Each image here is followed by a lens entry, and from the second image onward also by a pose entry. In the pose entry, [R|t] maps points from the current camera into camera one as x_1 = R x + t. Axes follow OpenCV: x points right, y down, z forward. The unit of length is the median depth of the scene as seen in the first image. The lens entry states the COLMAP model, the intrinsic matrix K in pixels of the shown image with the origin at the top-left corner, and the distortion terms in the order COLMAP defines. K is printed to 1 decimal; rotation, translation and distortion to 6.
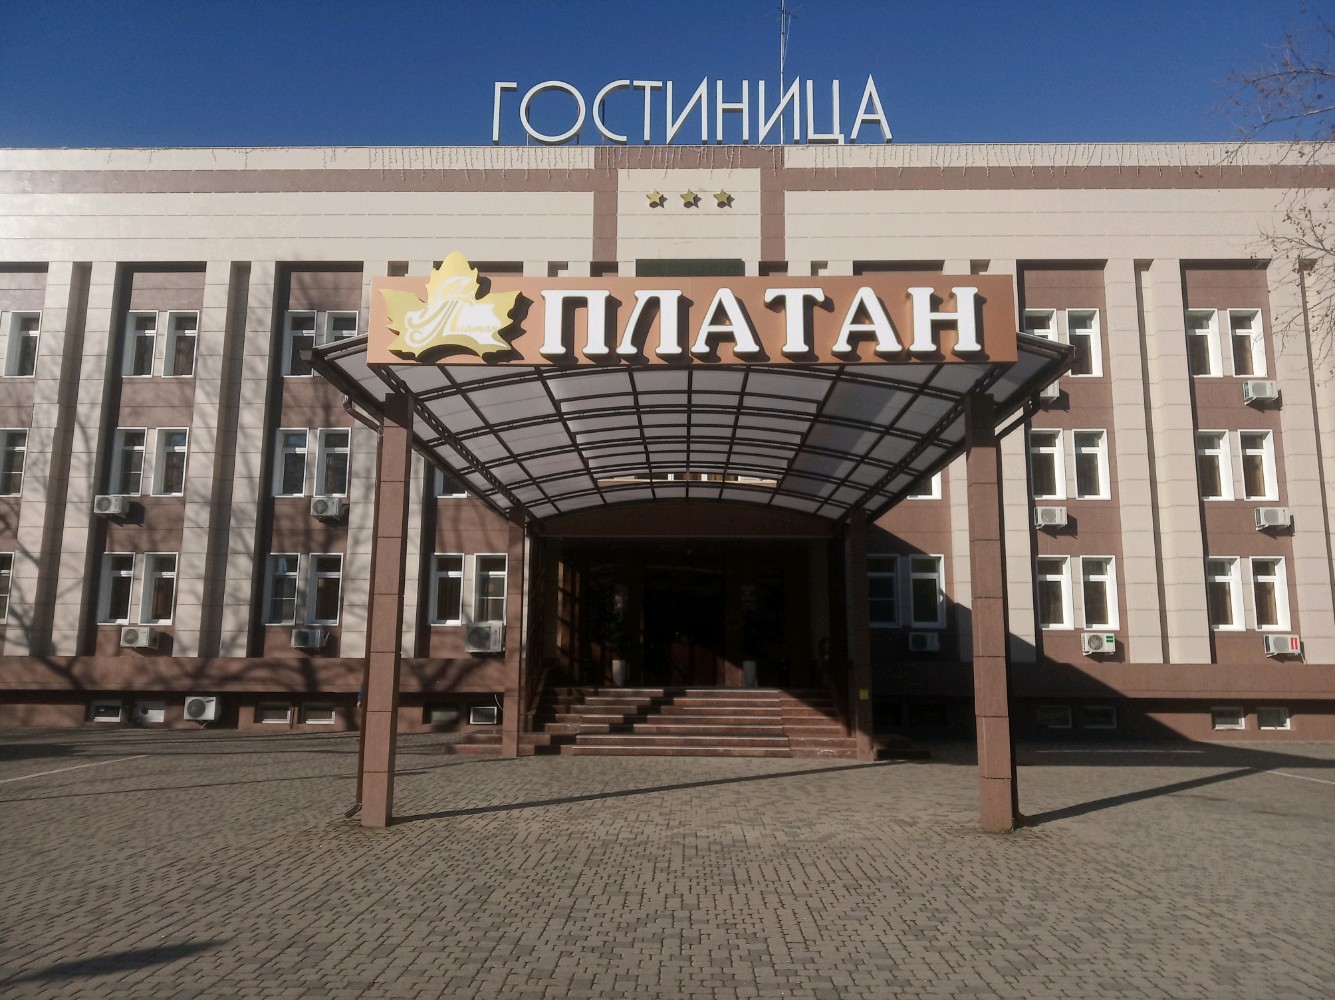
lens RADIAL K [[1004.6, 0, 662.8], [0, 1004.6, 493.3], [0, 0, 1]] dist [-0.009777, -0.034254]
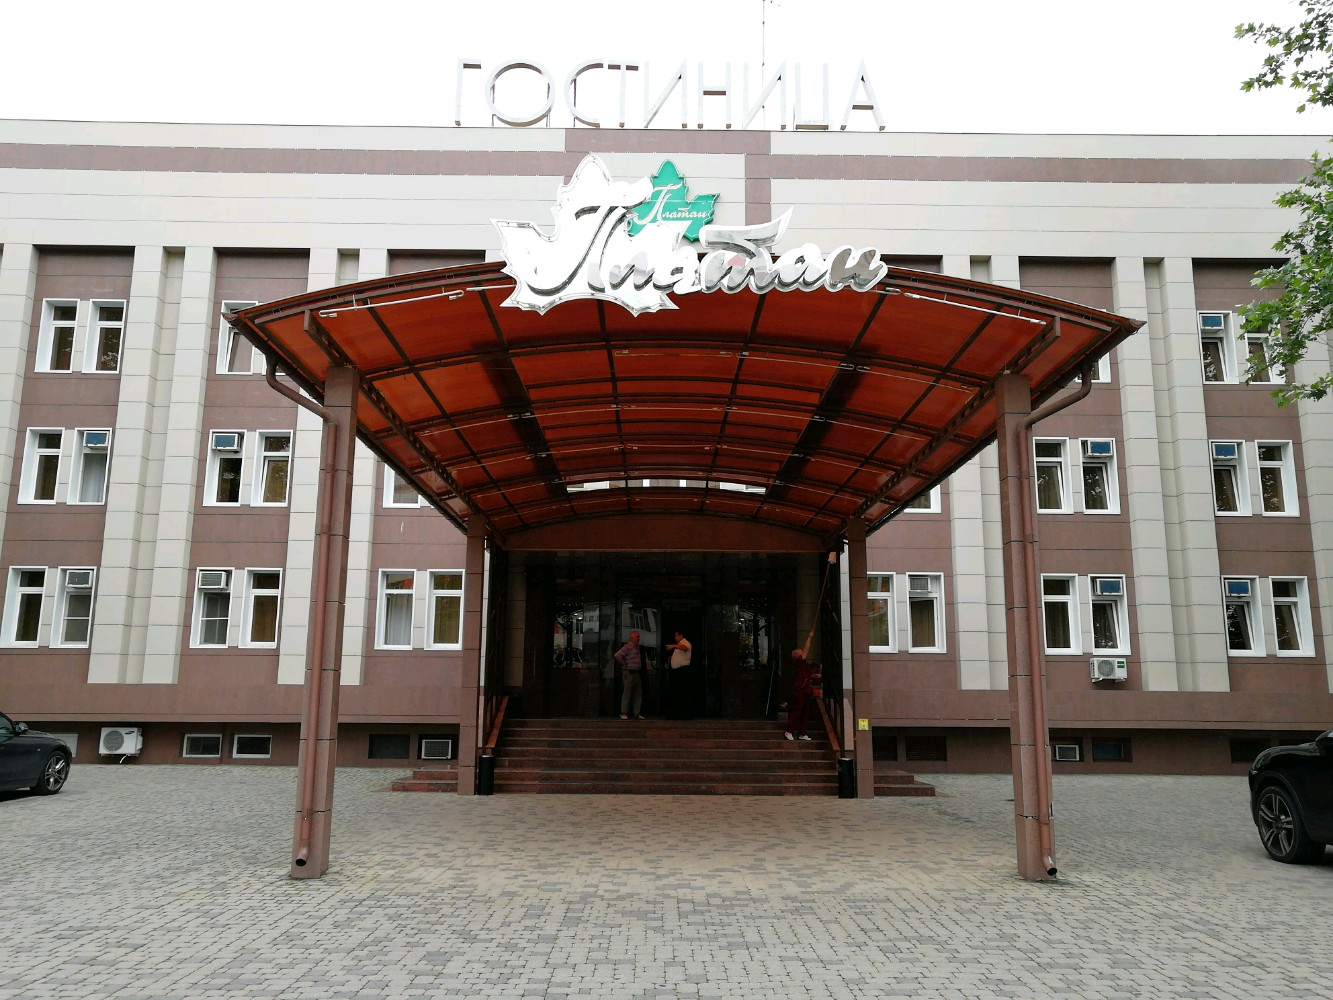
lens RADIAL K [[1062.1, 0, 663.6], [0, 1062.1, 495.9], [0, 0, 1]] dist [-0.052541, 0.071429]
pose [[0.999427, 0.006795, 0.033153, -0.021178], [-0.006150, 0.999791, -0.019519, 0.029695], [-0.033278, 0.019304, 0.999260, 0.105685]]
